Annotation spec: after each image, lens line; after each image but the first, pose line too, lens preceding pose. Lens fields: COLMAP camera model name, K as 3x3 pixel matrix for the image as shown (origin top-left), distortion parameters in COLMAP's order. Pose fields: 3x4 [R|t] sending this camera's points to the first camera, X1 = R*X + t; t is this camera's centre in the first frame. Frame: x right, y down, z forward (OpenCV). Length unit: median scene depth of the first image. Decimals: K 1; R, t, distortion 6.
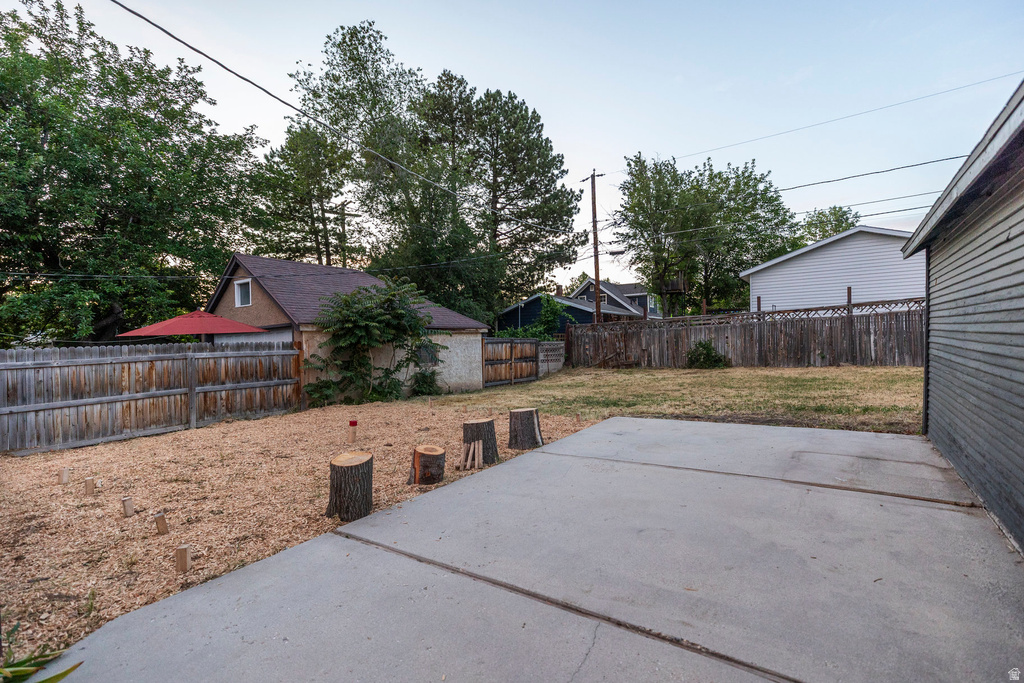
lens RADIAL K [[460.7, 0, 512.7], [0, 460.7, 340.5], [0, 0, 1]] dist [0.005523, 0.000532]
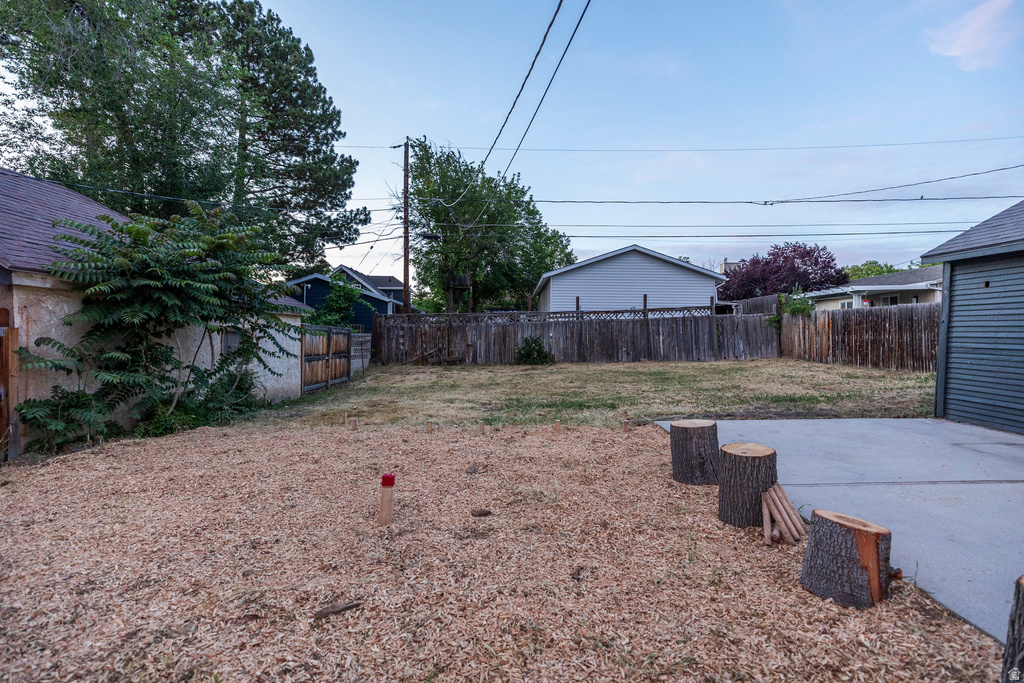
lens RADIAL K [[460.7, 0, 512.3], [0, 460.7, 341.4], [0, 0, 1]] dist [0.005523, 0.000532]
pose [[0.811018, 0.022738, 0.584579, -0.190108], [-0.025985, 0.999658, -0.002833, 0.013332], [-0.584444, -0.012892, 0.811332, 0.201107]]
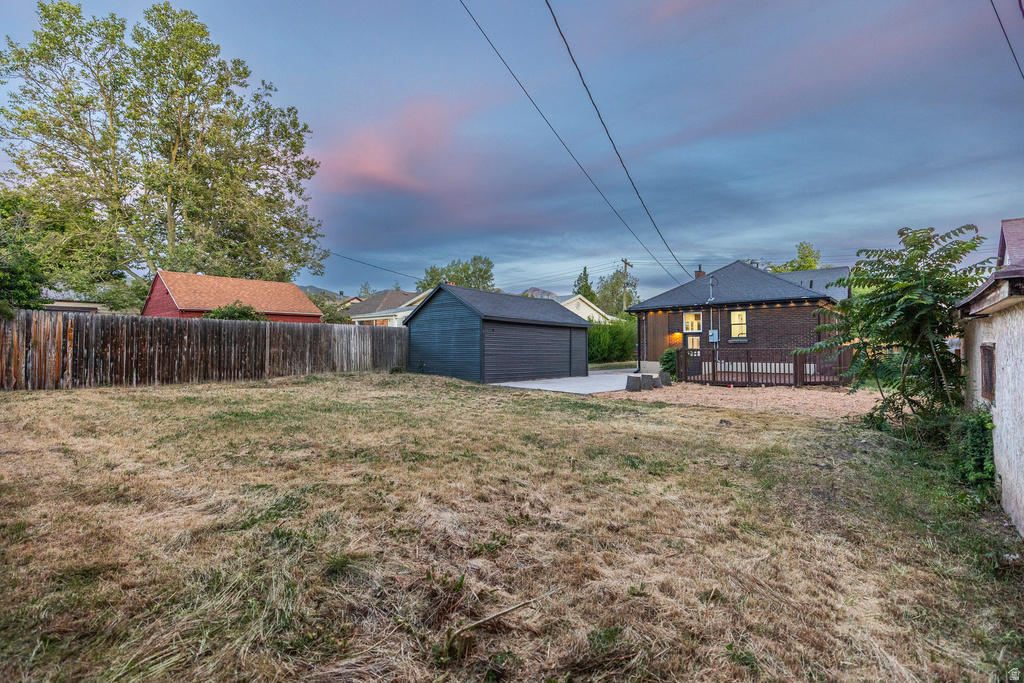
lens RADIAL K [[460.7, 0, 513.3], [0, 460.7, 342.3], [0, 0, 1]] dist [0.005523, 0.000532]
pose [[-0.997269, 0.025147, 0.069440, 0.147473], [0.024339, 0.999626, -0.012458, -0.001089], [-0.069728, -0.010734, -0.997508, 1.081060]]
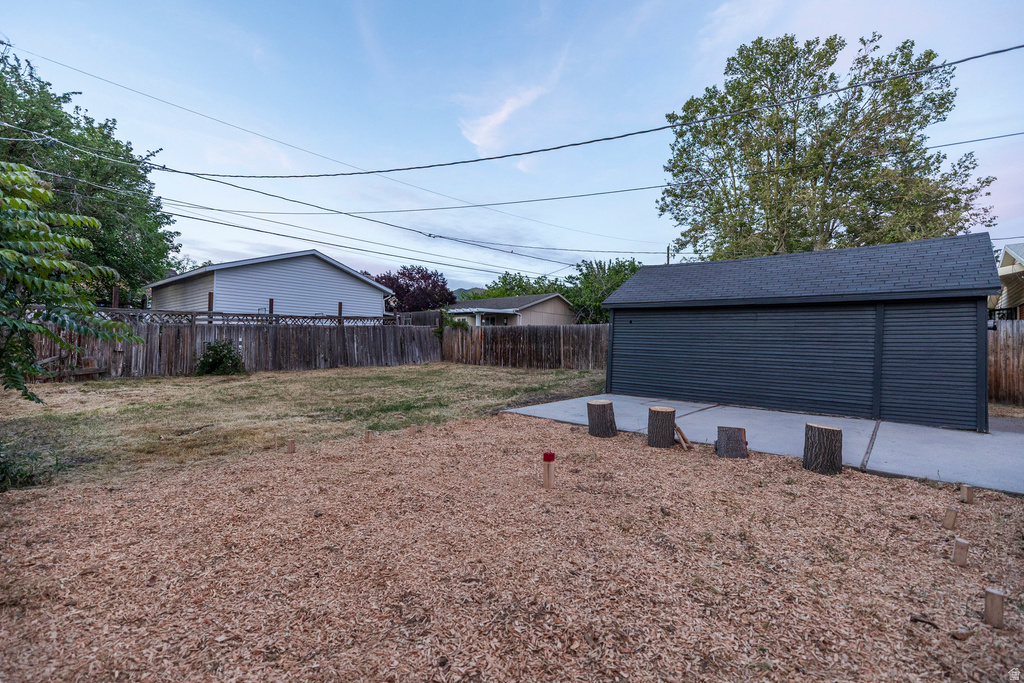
lens RADIAL K [[460.7, 0, 518.3], [0, 460.7, 341.8], [0, 0, 1]] dist [0.005523, 0.000532]
pose [[0.076221, 0.035933, 0.996443, -0.358552], [-0.022367, 0.999161, -0.034320, 0.015589], [-0.996840, -0.019672, 0.076960, 0.364285]]
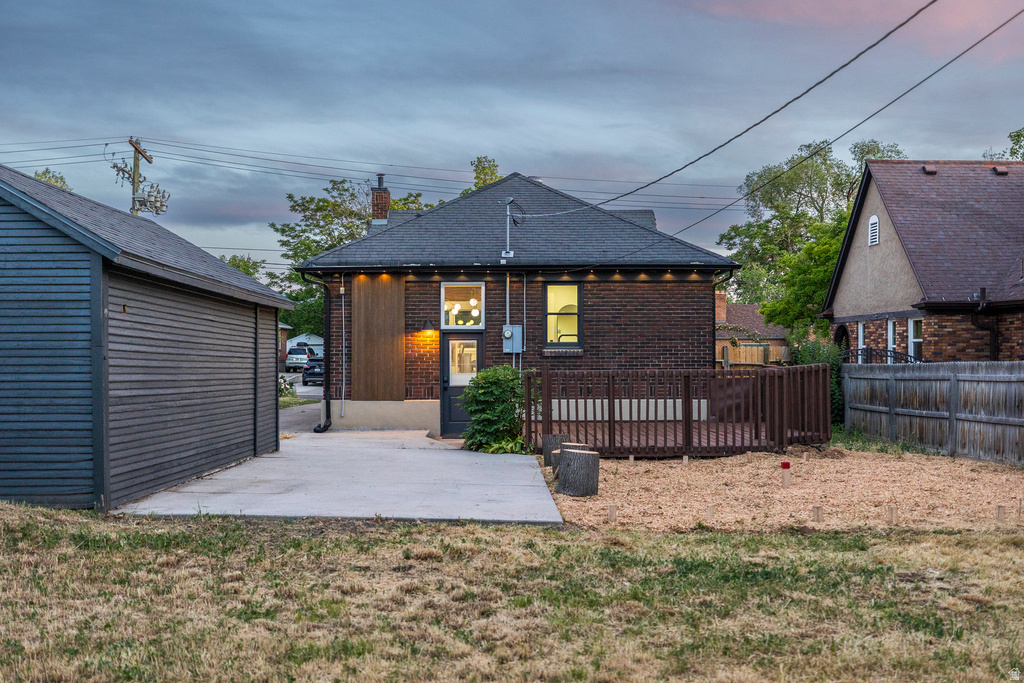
lens RADIAL K [[1008.0, 0, 512.2], [0, 1008.0, 343.0], [0, 0, 1]] dist [0.010821, 0.000000]
pose [[-0.786767, 0.014081, -0.617089, 0.395163], [0.019913, 0.999798, -0.002574, -0.012159], [0.616929, -0.014313, -0.786889, 0.754195]]
